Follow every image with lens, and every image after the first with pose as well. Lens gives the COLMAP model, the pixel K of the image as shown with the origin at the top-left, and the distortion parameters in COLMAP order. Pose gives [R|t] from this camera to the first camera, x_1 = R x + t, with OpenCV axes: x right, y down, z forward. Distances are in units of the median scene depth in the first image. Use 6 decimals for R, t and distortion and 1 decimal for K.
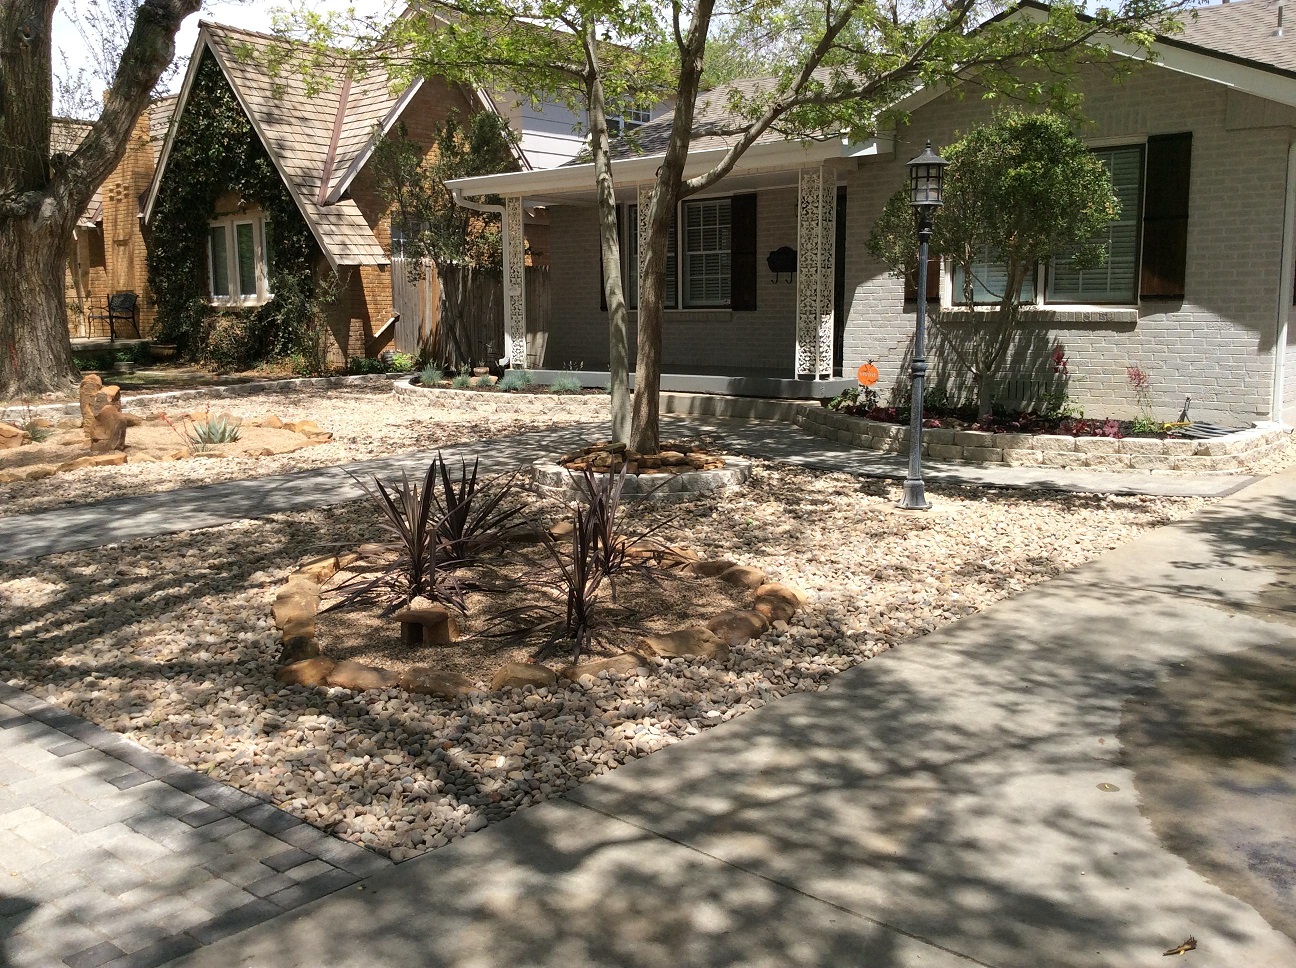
lens RADIAL K [[1178.1, 0, 648.0], [0, 1178.1, 484.0], [0, 0, 1]] dist [0.067608, -0.009905]
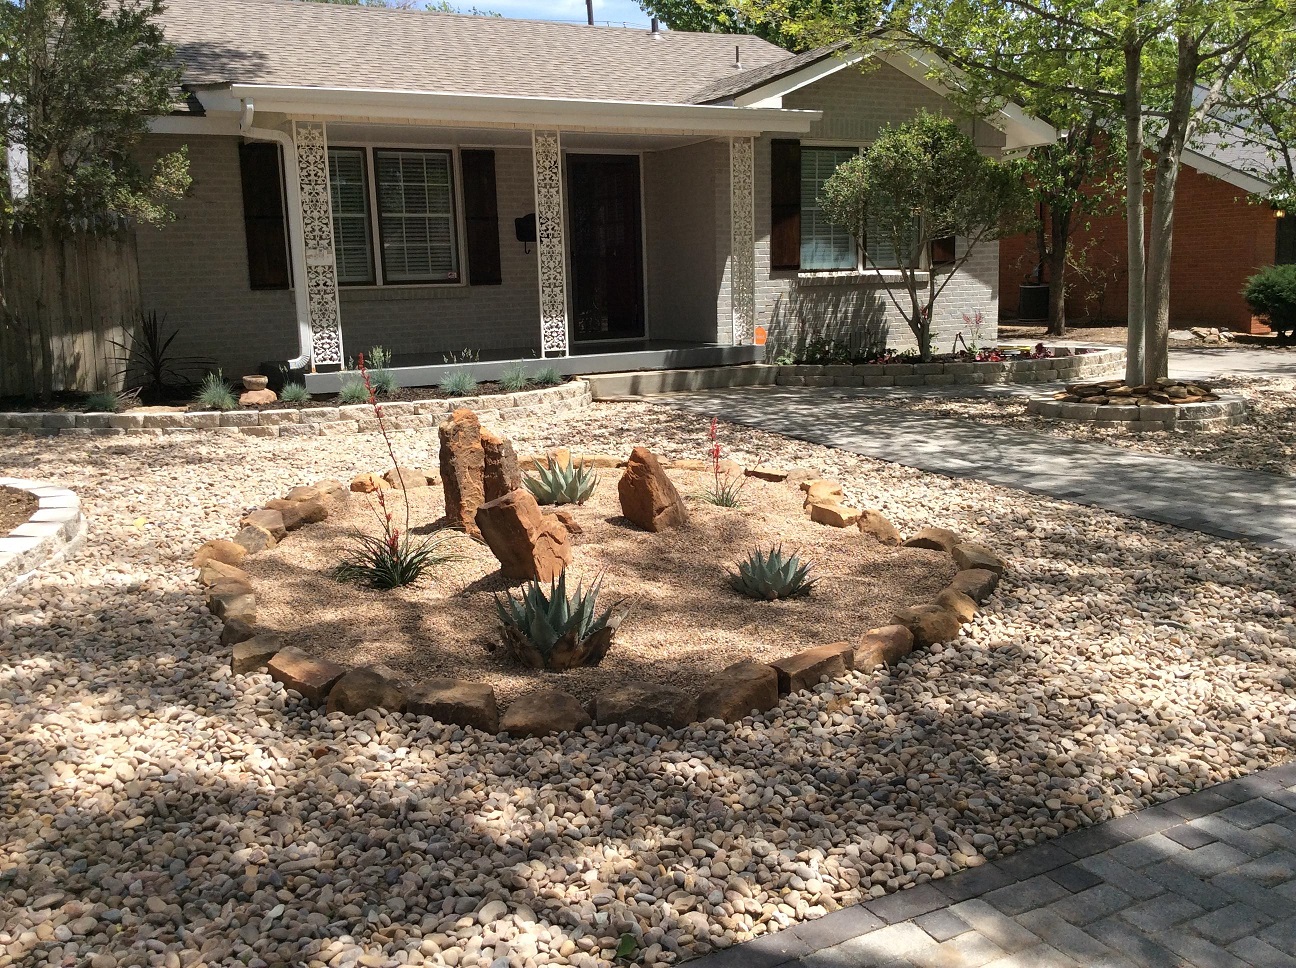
lens RADIAL K [[1178.1, 0, 648.0], [0, 1178.1, 484.0], [0, 0, 1]] dist [0.067608, -0.009905]
pose [[0.332119, -0.163184, 0.929015, -0.879685], [0.165811, 0.979684, 0.112807, -0.099973], [-0.928549, 0.116575, 0.352429, 0.736047]]
